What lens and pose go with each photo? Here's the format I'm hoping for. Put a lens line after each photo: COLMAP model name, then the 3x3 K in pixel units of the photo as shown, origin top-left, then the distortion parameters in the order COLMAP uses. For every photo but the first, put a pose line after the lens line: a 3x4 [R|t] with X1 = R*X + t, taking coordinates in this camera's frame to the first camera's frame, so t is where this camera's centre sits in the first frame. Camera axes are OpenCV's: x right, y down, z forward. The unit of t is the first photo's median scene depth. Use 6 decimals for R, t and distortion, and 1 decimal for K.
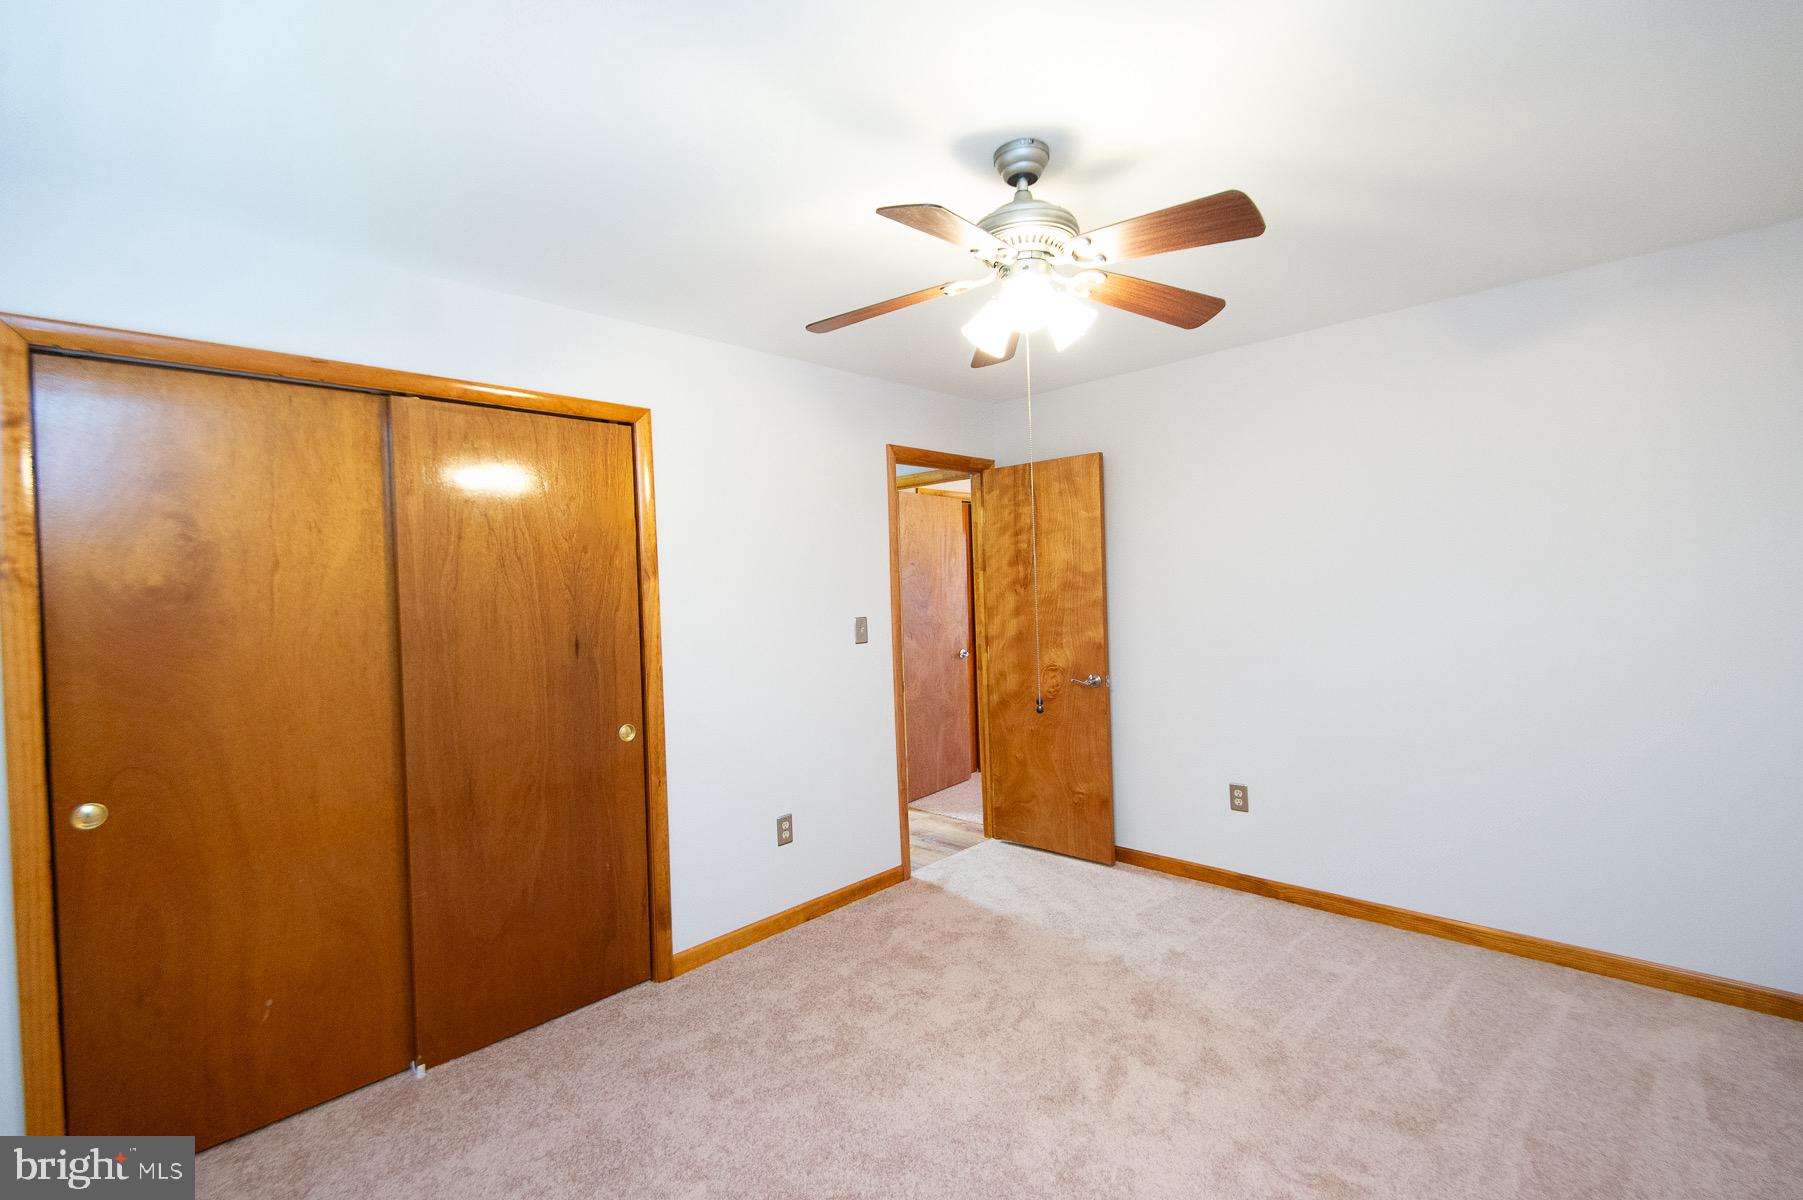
lens RADIAL K [[809.2, 0, 904.9], [0, 809.2, 598.7], [0, 0, 1]] dist [0.044643, -0.028491]
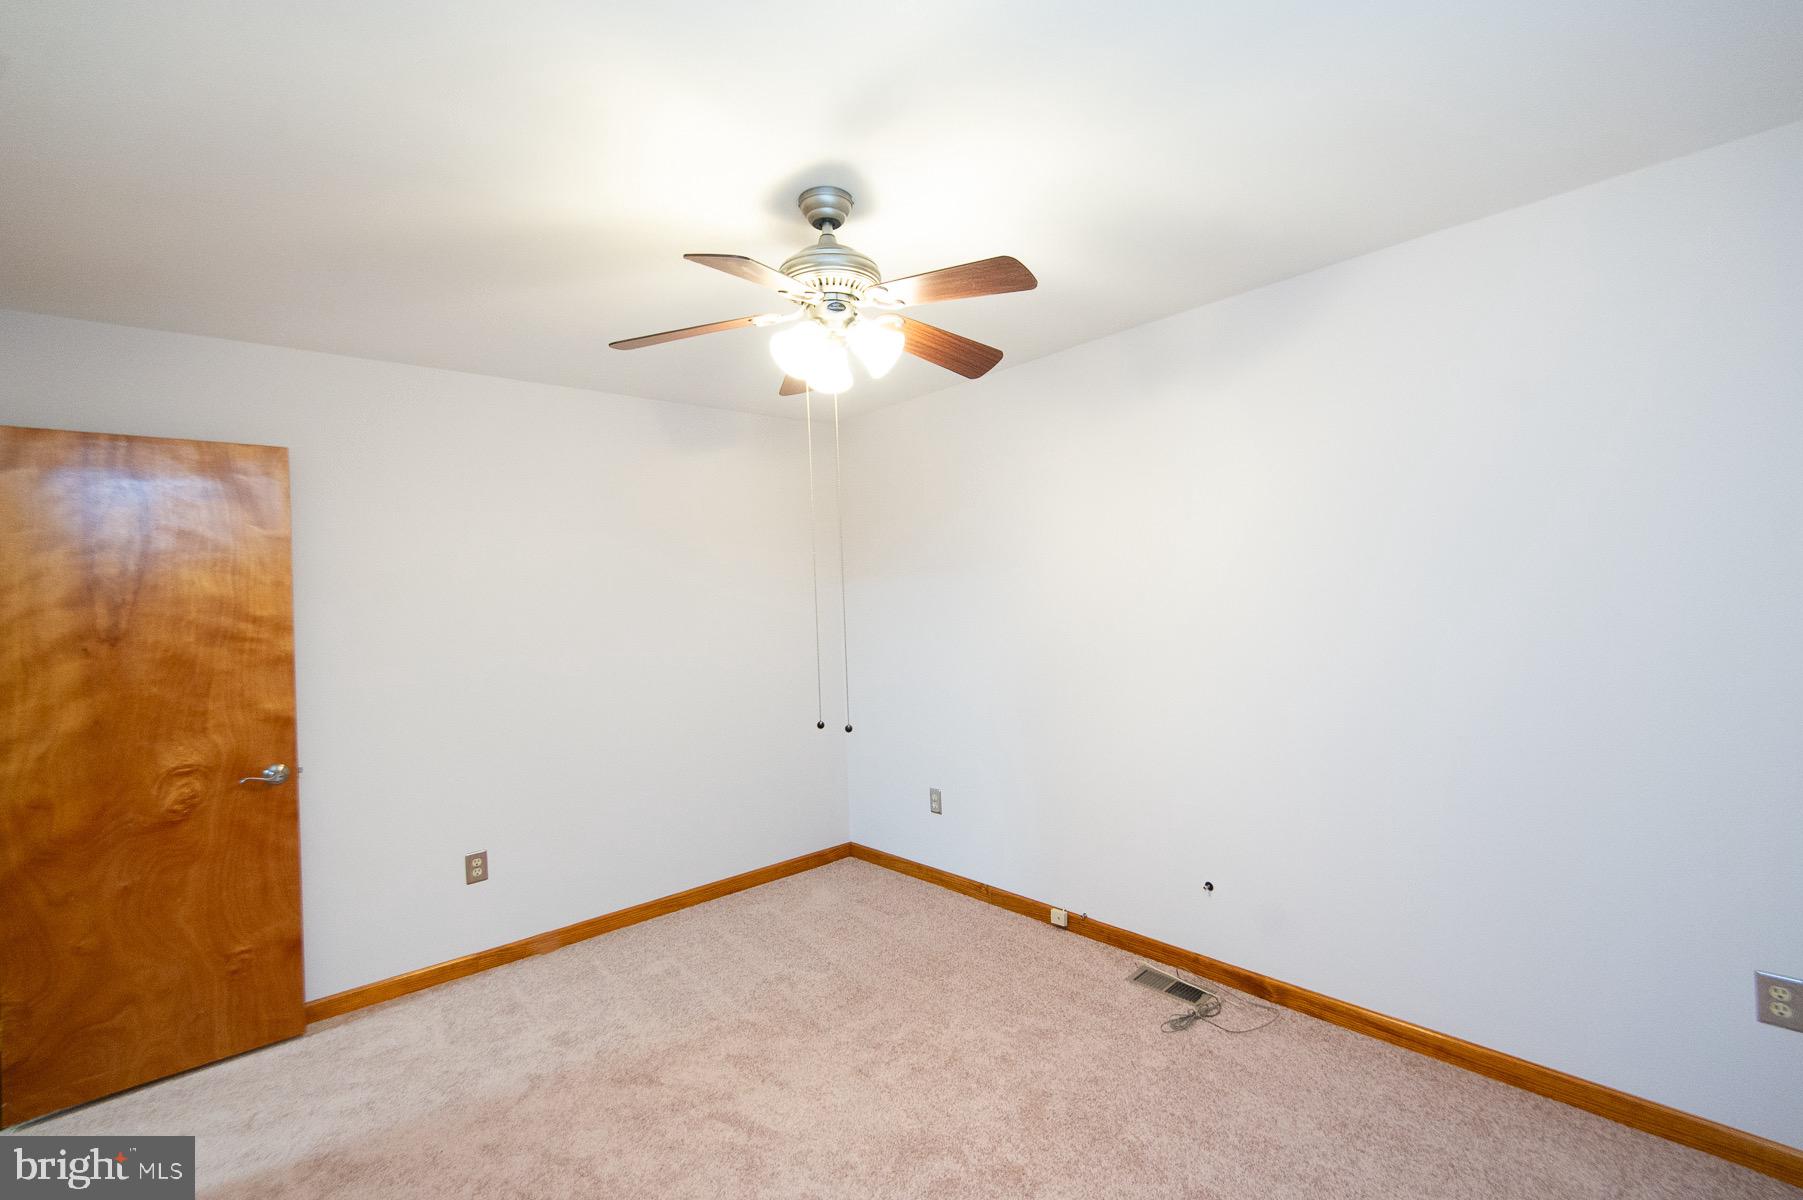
lens RADIAL K [[809.2, 0, 904.9], [0, 809.2, 598.7], [0, 0, 1]] dist [0.044643, -0.028491]
pose [[0.077867, 0.030504, 0.996497, -0.411476], [0.048806, 0.998217, -0.034371, 0.002566], [-0.995768, 0.051311, 0.076240, 0.398820]]
